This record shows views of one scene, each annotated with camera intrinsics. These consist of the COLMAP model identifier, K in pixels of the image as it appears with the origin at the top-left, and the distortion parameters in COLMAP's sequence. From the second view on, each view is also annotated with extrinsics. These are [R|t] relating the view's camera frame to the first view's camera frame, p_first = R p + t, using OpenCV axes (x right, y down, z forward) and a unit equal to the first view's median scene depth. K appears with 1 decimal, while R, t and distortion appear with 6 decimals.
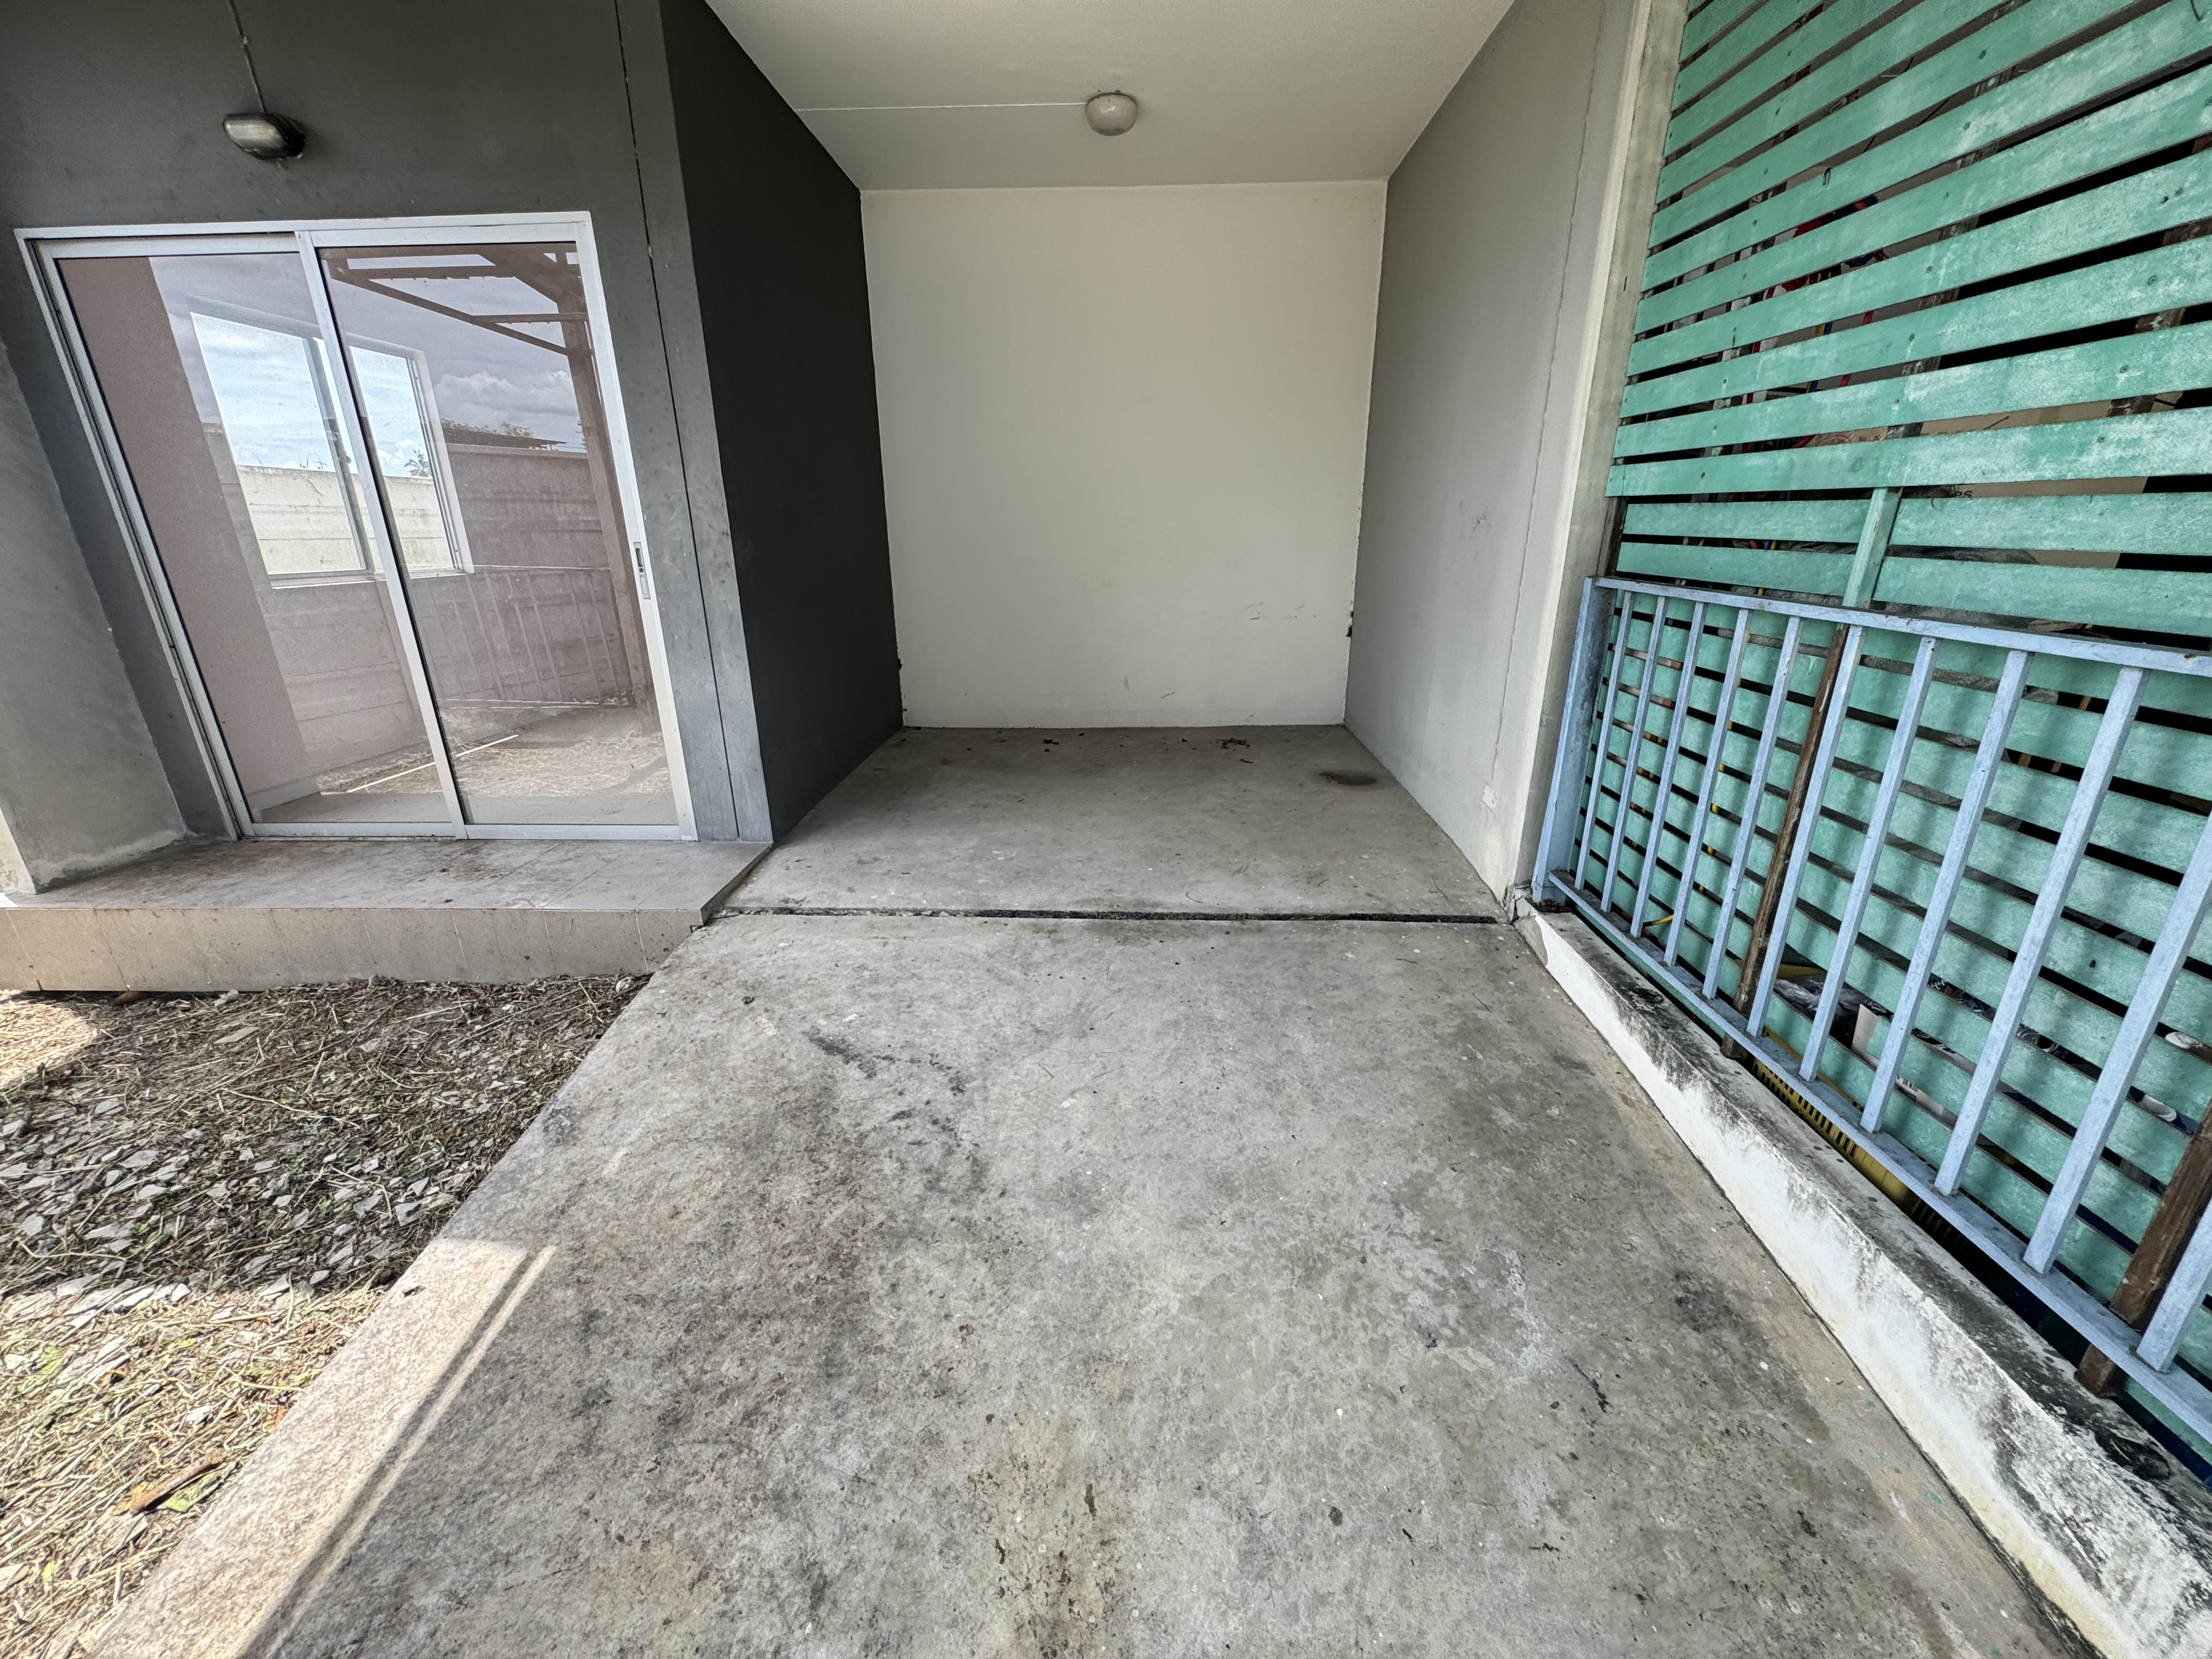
lens RADIAL K [[877.6, 0, 1104.4], [0, 877.6, 831.2], [0, 0, 1]] dist [-0.002090, 0.000109]
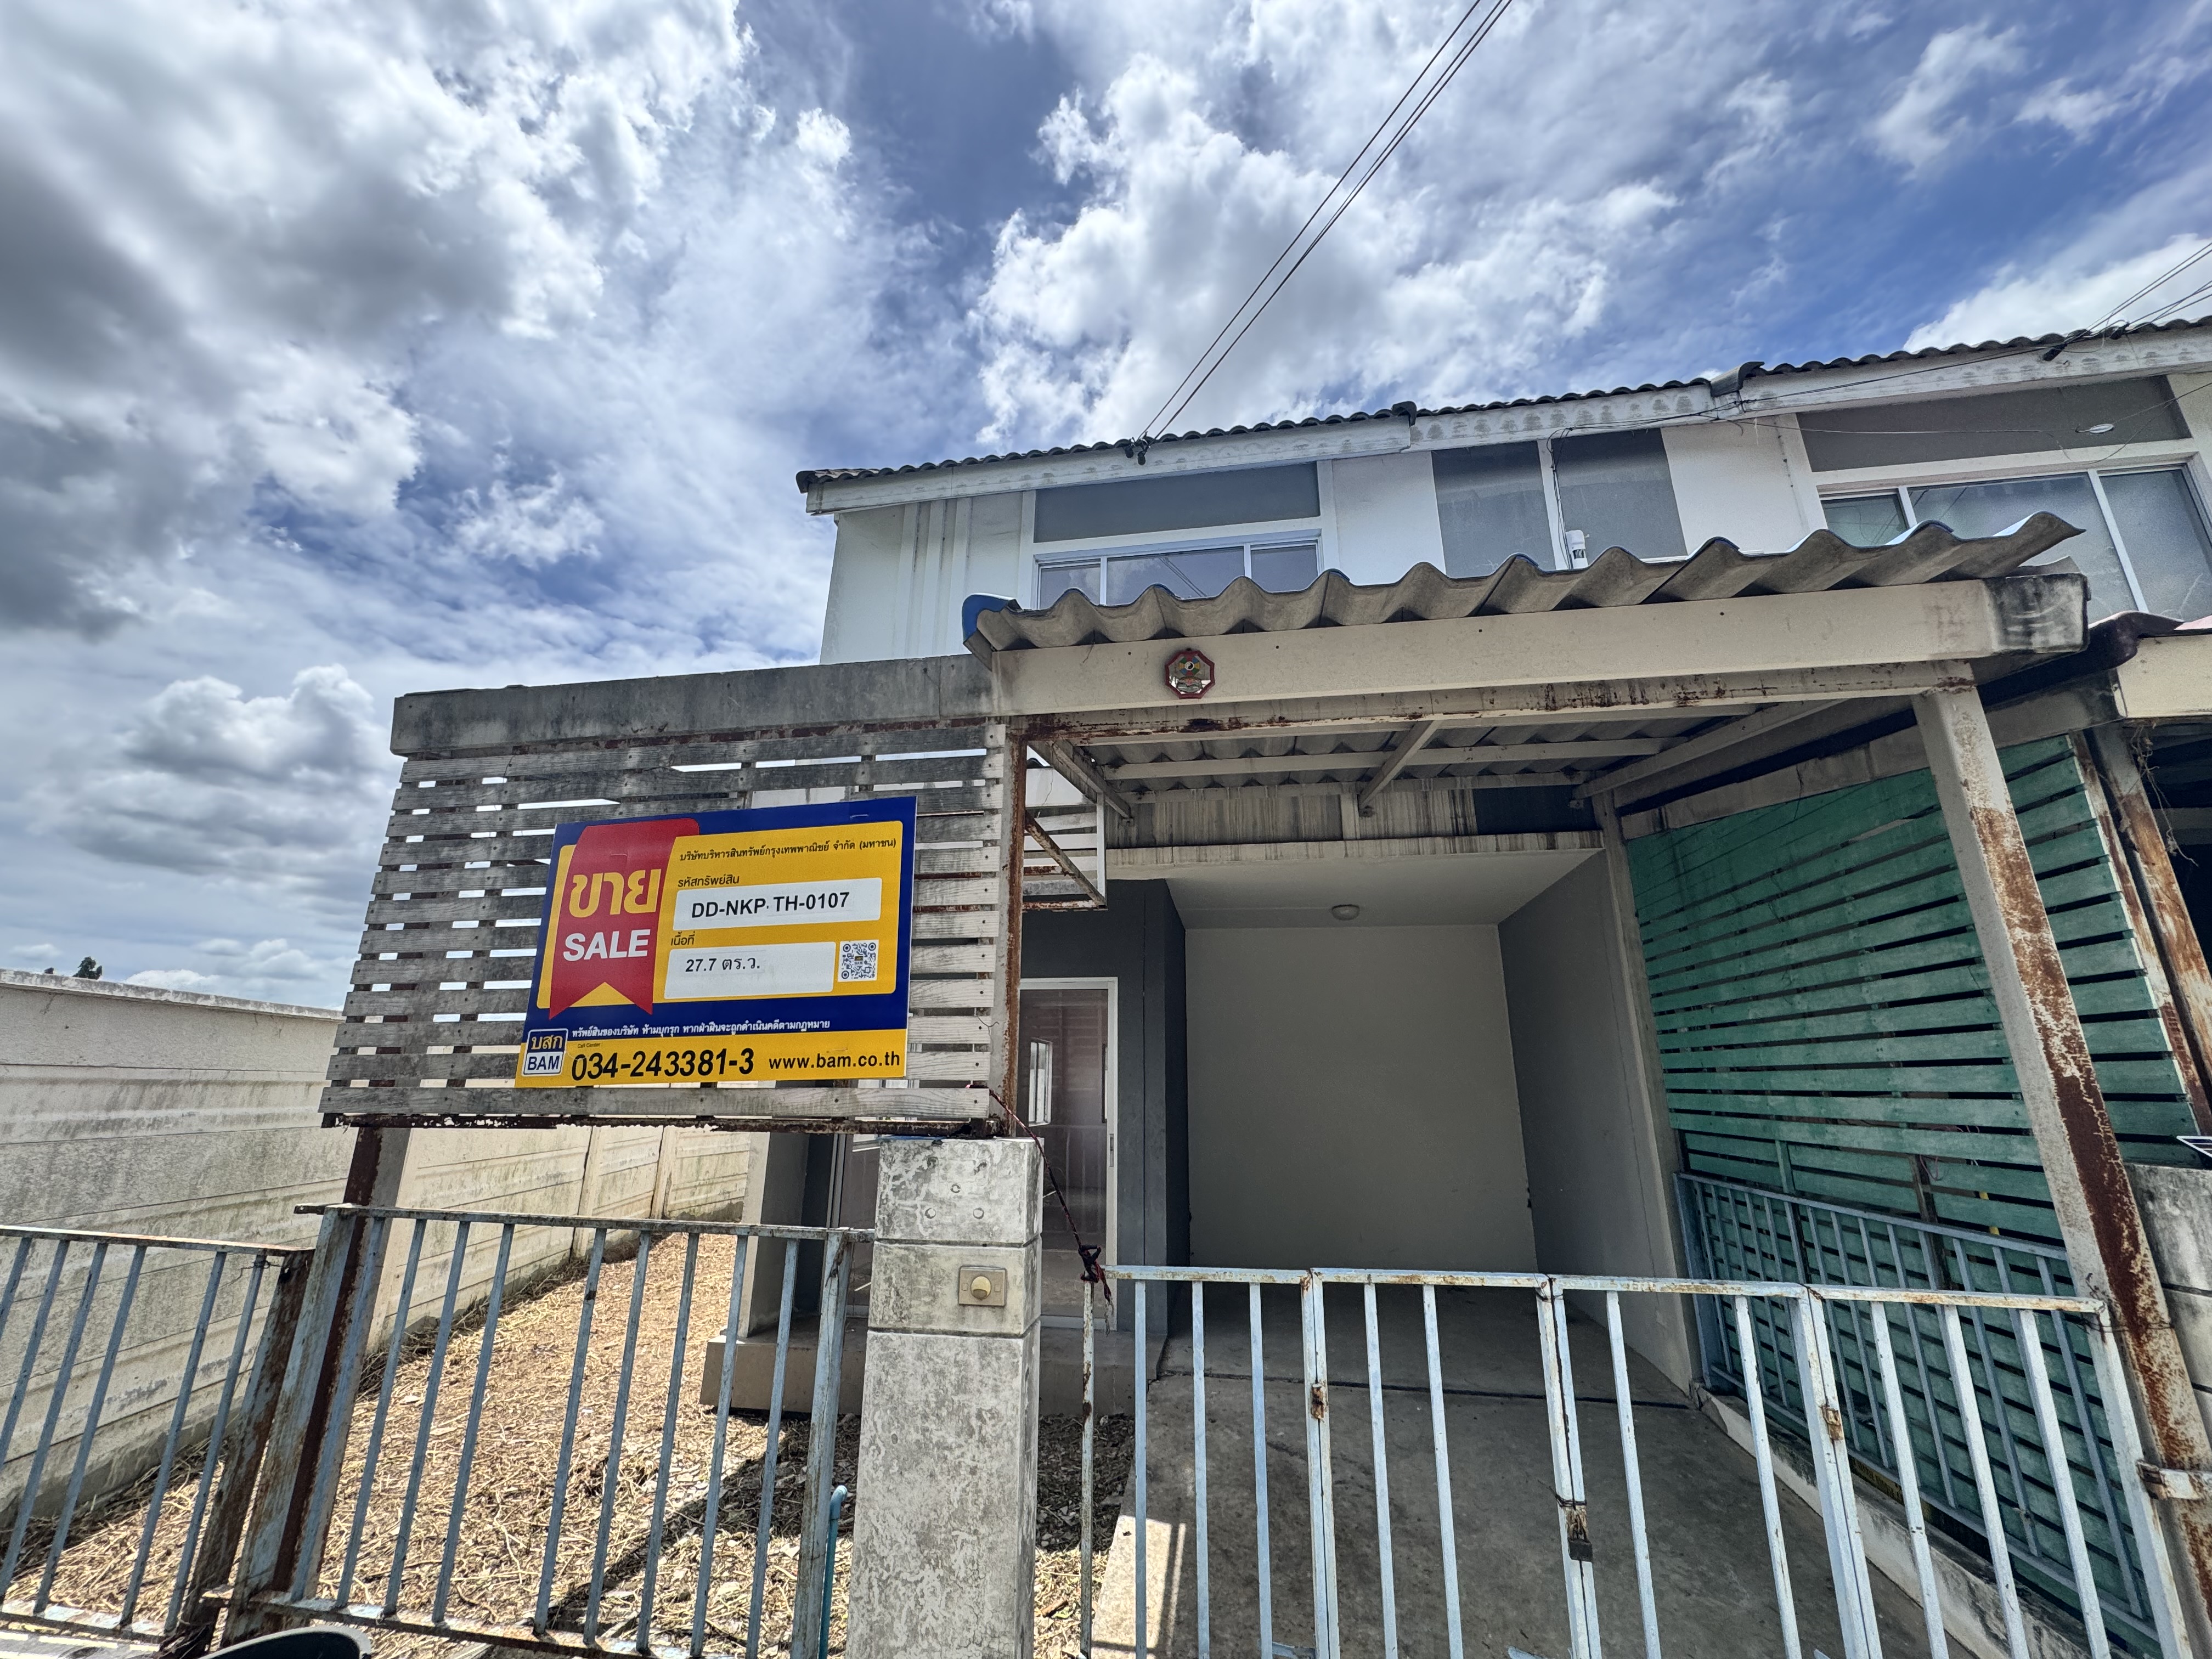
lens RADIAL K [[877.6, 0, 1104.4], [0, 877.6, 831.2], [0, 0, 1]] dist [-0.002090, 0.000109]
pose [[0.991389, -0.017936, -0.129719, -0.303153], [-0.061030, 0.813141, -0.578859, 0.210379], [0.115862, 0.581791, 0.805044, -0.819877]]
